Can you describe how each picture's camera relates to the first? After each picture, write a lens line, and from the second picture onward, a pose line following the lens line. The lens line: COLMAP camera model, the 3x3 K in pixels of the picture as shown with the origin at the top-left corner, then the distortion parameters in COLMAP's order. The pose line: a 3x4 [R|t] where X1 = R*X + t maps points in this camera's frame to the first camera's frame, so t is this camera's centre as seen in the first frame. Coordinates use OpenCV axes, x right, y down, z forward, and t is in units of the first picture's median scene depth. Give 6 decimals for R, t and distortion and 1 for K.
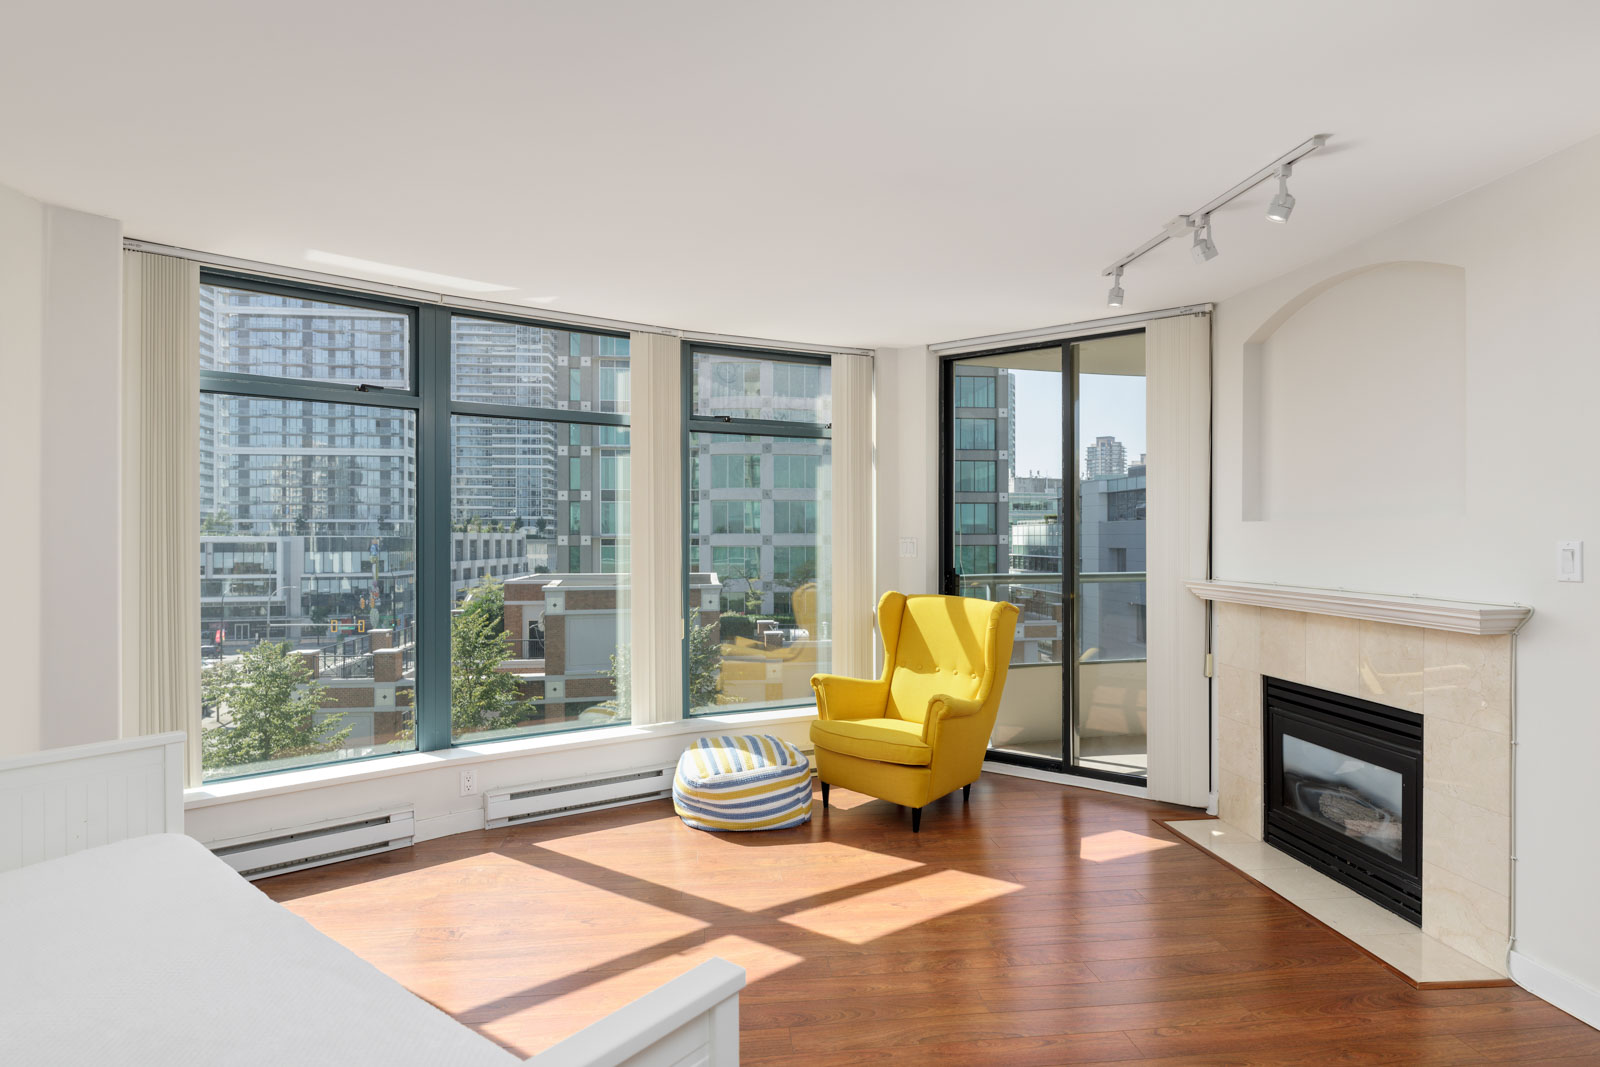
lens RADIAL K [[861.2, 0, 800.0], [0, 861.2, 533.5], [0, 0, 1]] dist [-0.003490, -0.001012]
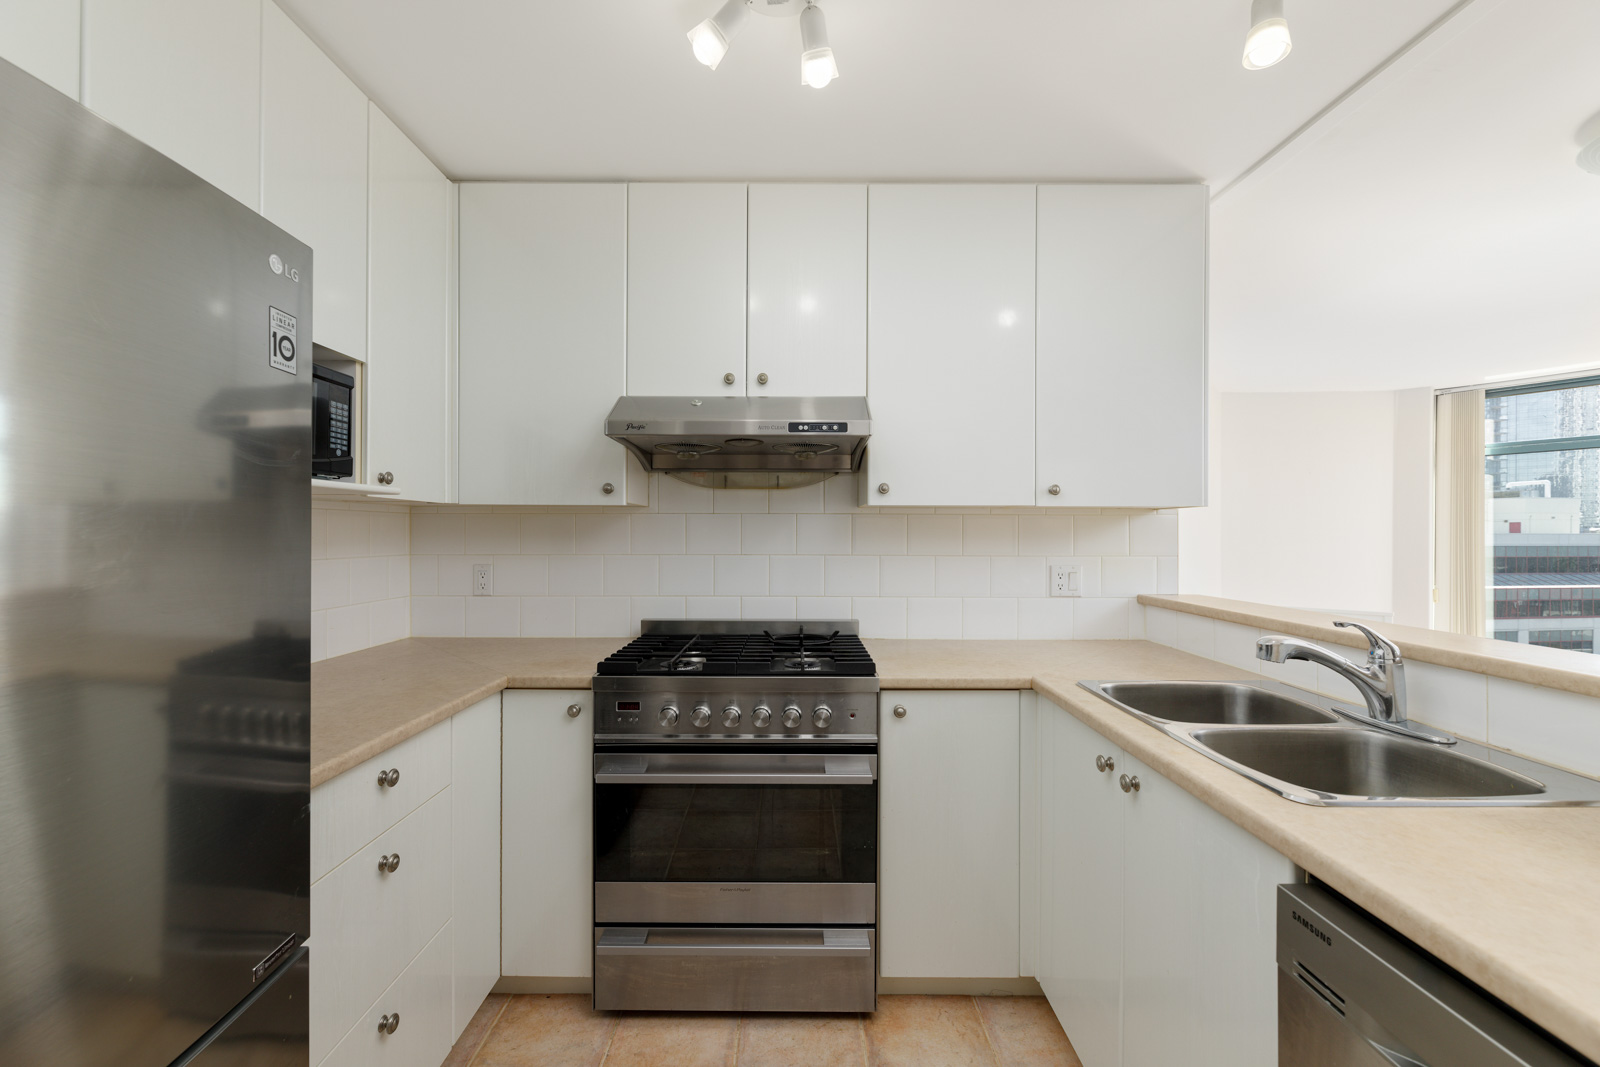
lens RADIAL K [[676.6, 0, 800.0], [0, 676.6, 533.5], [0, 0, 1]] dist [-0.000264, 0.000082]
pose [[-0.108332, 0.003820, -0.994107, 0.674145], [-0.001040, 0.999992, 0.003956, 0.003867], [0.994114, 0.001462, -0.108327, -0.256655]]
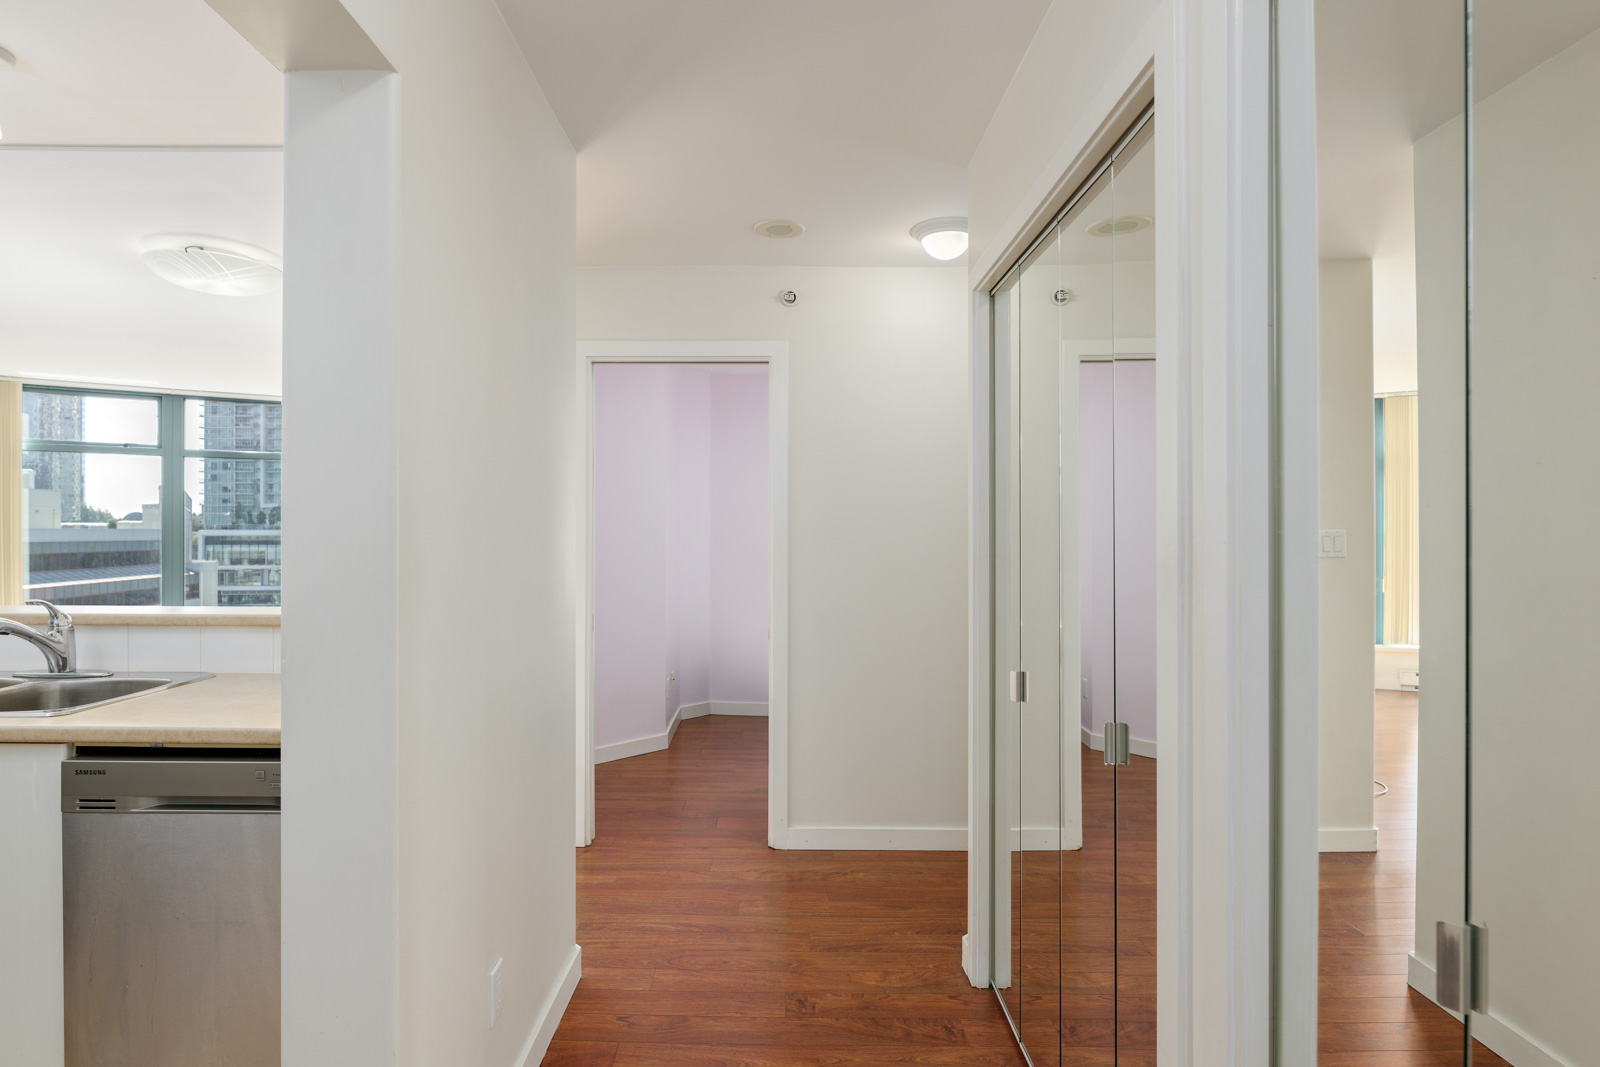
lens RADIAL K [[861.2, 0, 800.0], [0, 861.2, 533.5], [0, 0, 1]] dist [-0.003490, -0.001012]
pose [[0.993923, 0.002206, -0.110056, 0.826954], [-0.001561, 0.999981, 0.005941, 0.002195], [0.110067, -0.005733, 0.993908, -0.474271]]
